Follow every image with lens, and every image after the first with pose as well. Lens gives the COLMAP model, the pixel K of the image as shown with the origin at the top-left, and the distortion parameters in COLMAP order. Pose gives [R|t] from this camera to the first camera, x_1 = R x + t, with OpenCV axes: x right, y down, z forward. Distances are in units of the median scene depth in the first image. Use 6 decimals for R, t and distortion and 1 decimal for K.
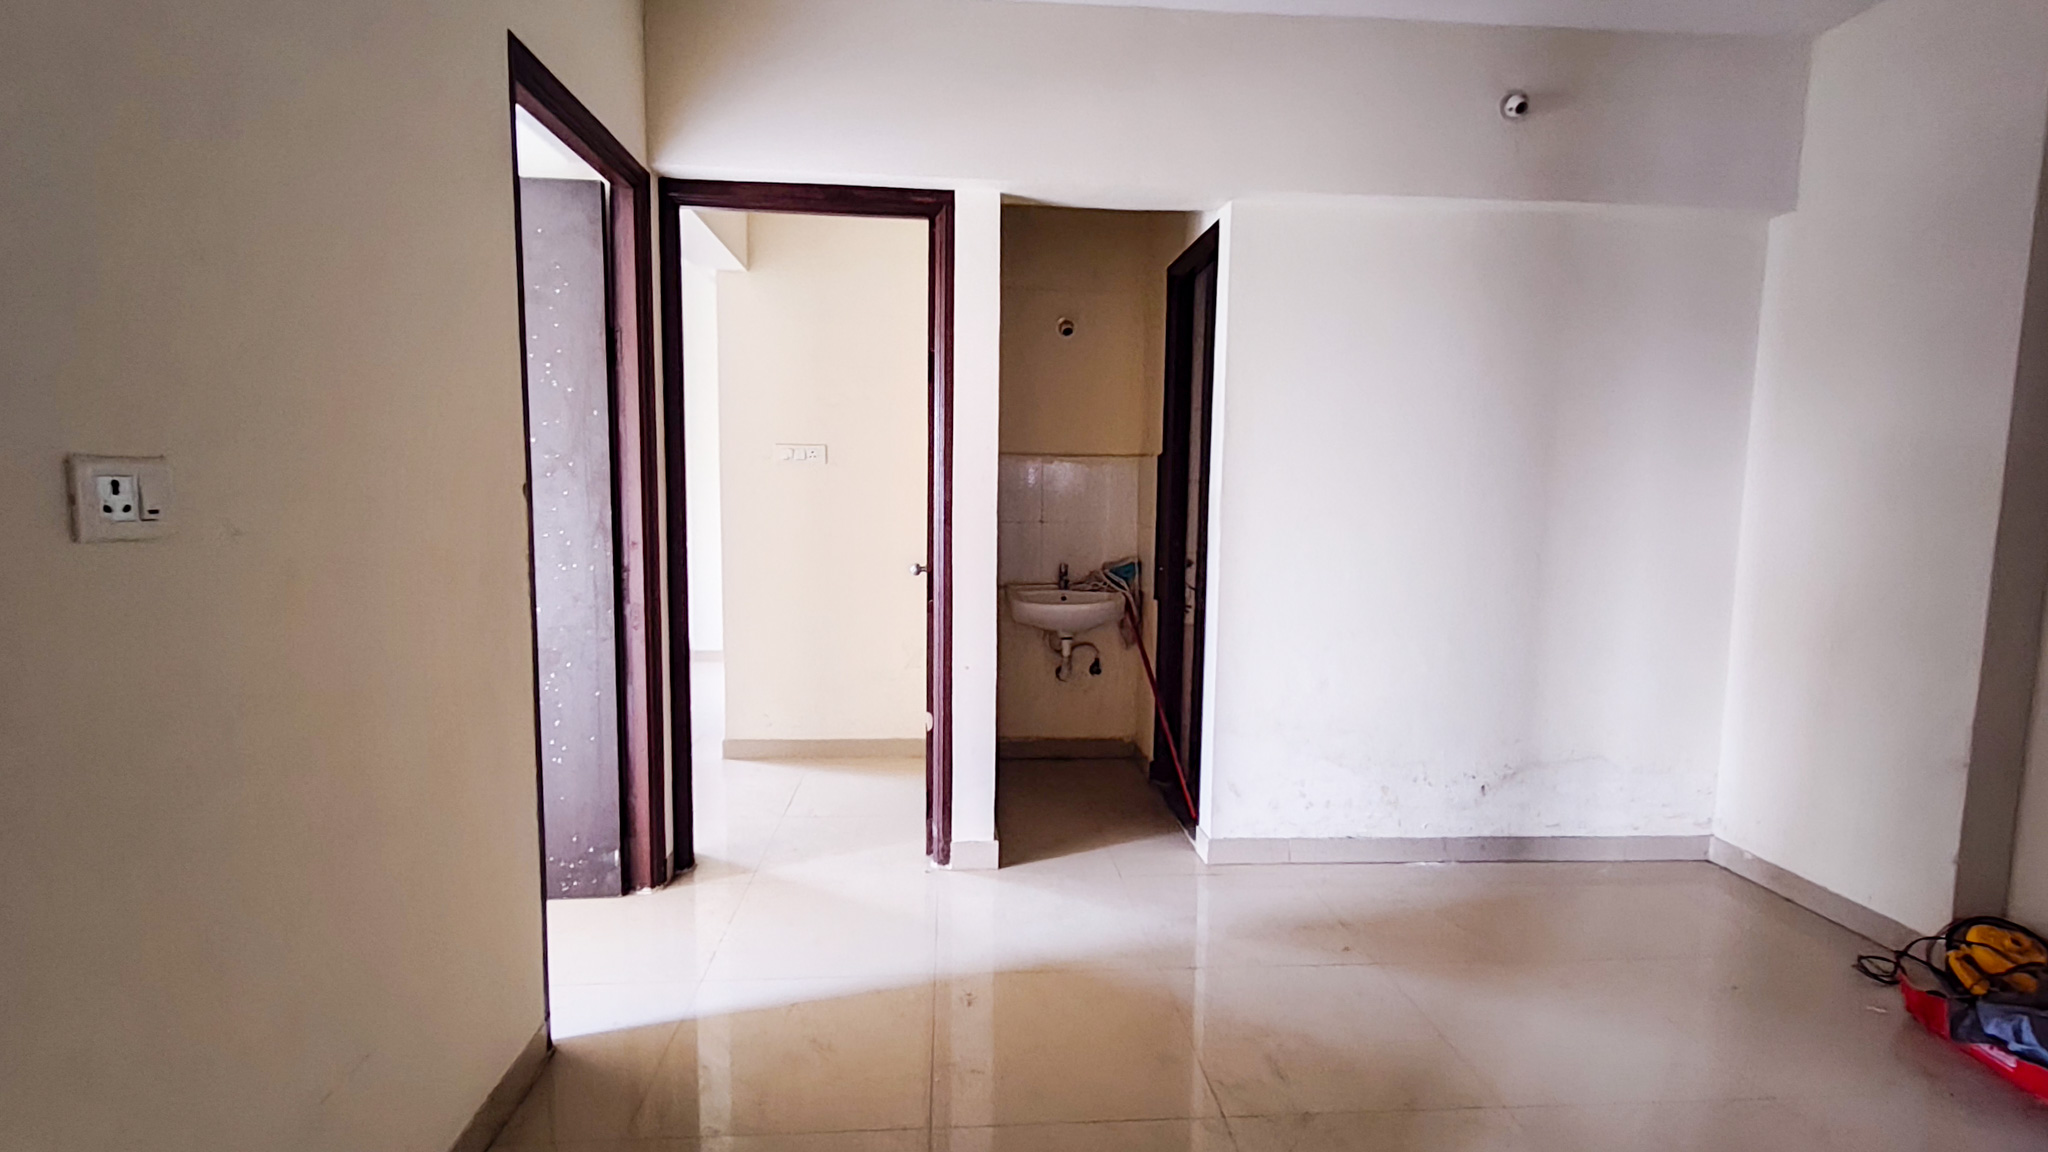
lens RADIAL K [[961.8, 0, 1019.3], [0, 961.8, 580.9], [0, 0, 1]] dist [0.007801, 0.000000]
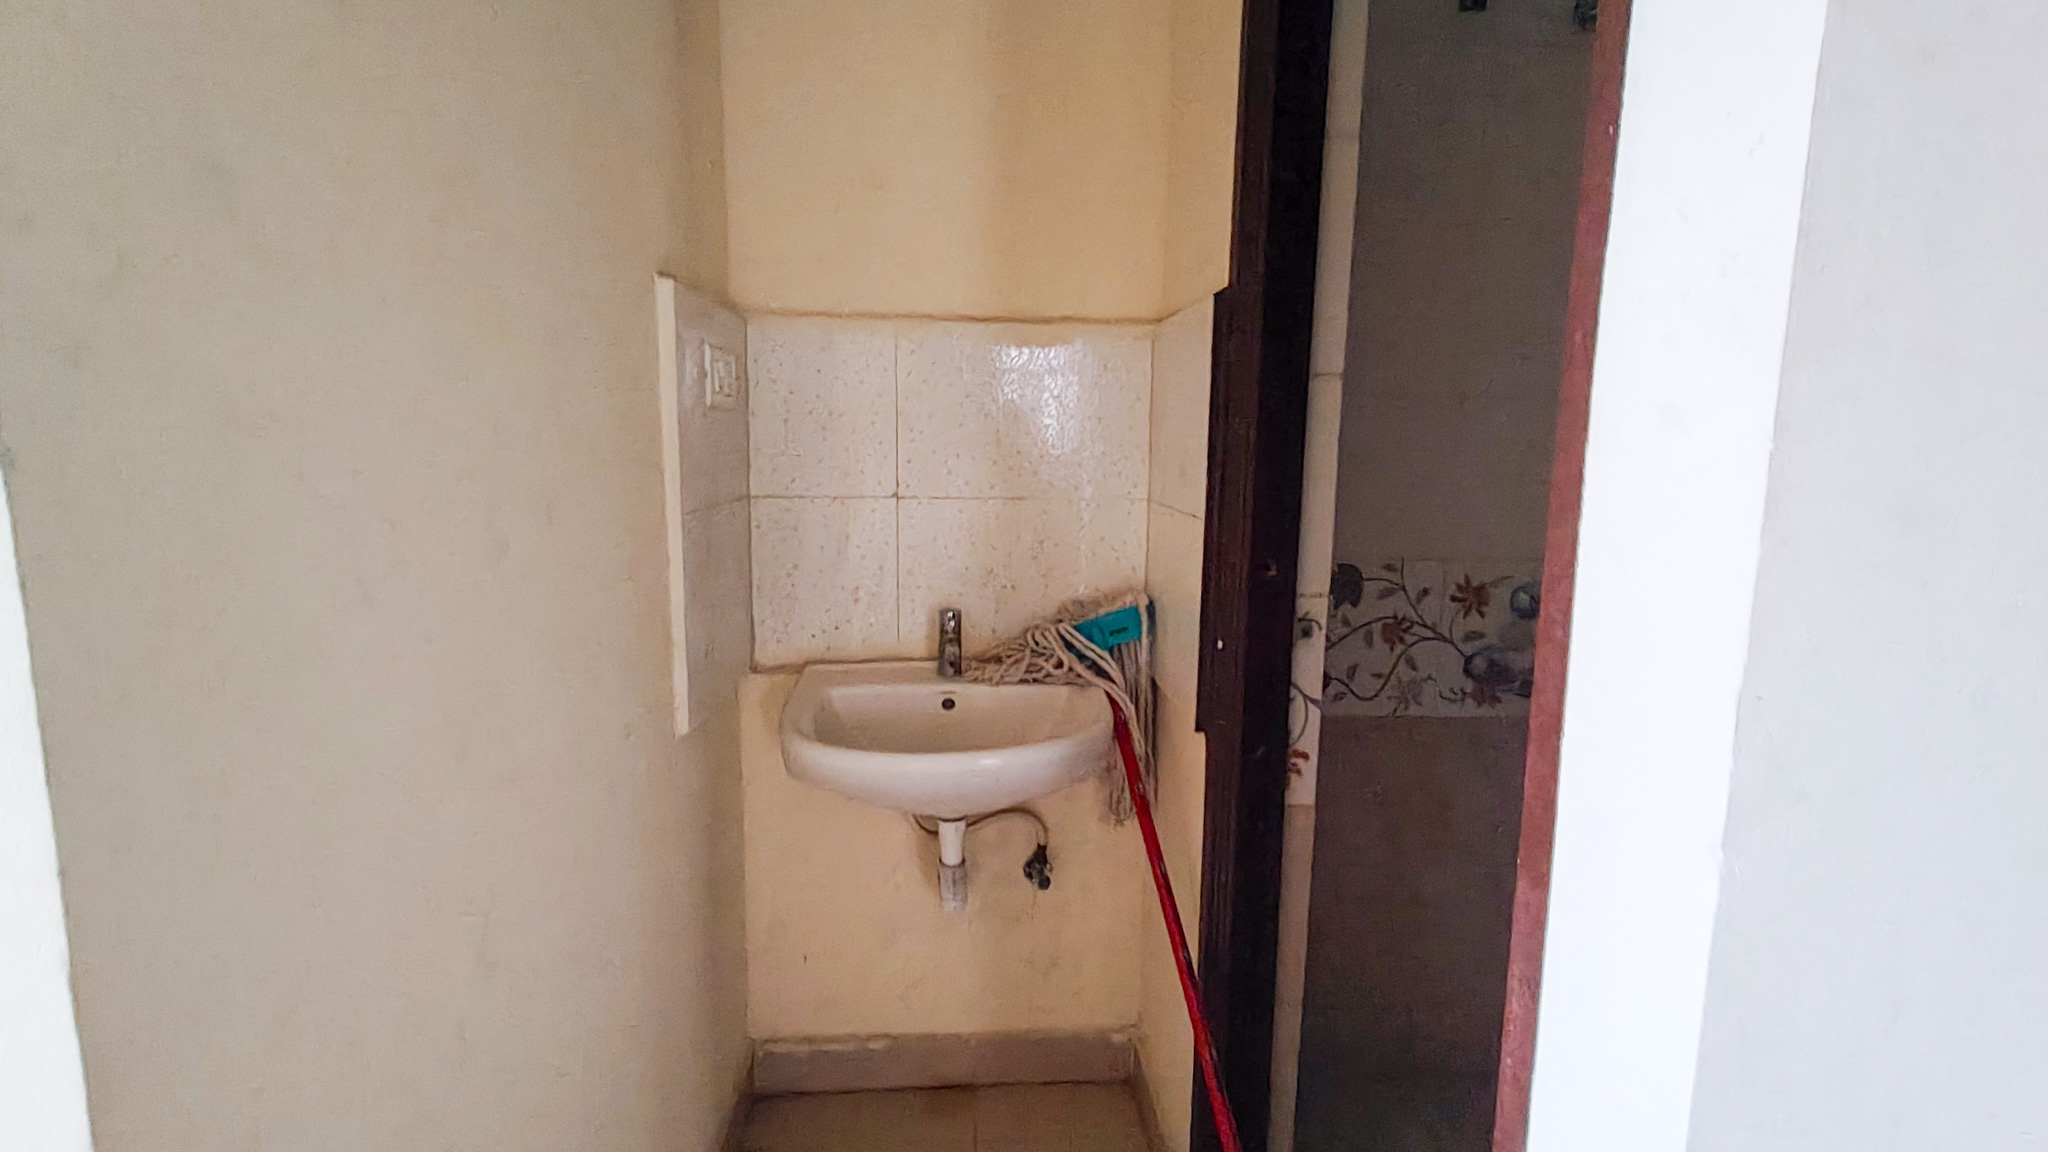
lens RADIAL K [[961.8, 0, 1019.3], [0, 961.8, 580.9], [0, 0, 1]] dist [0.007801, 0.000000]
pose [[0.999978, -0.000018, -0.006560, 0.076673], [0.000335, 0.998832, 0.048323, -0.047939], [0.006552, -0.048324, 0.998810, 0.632269]]
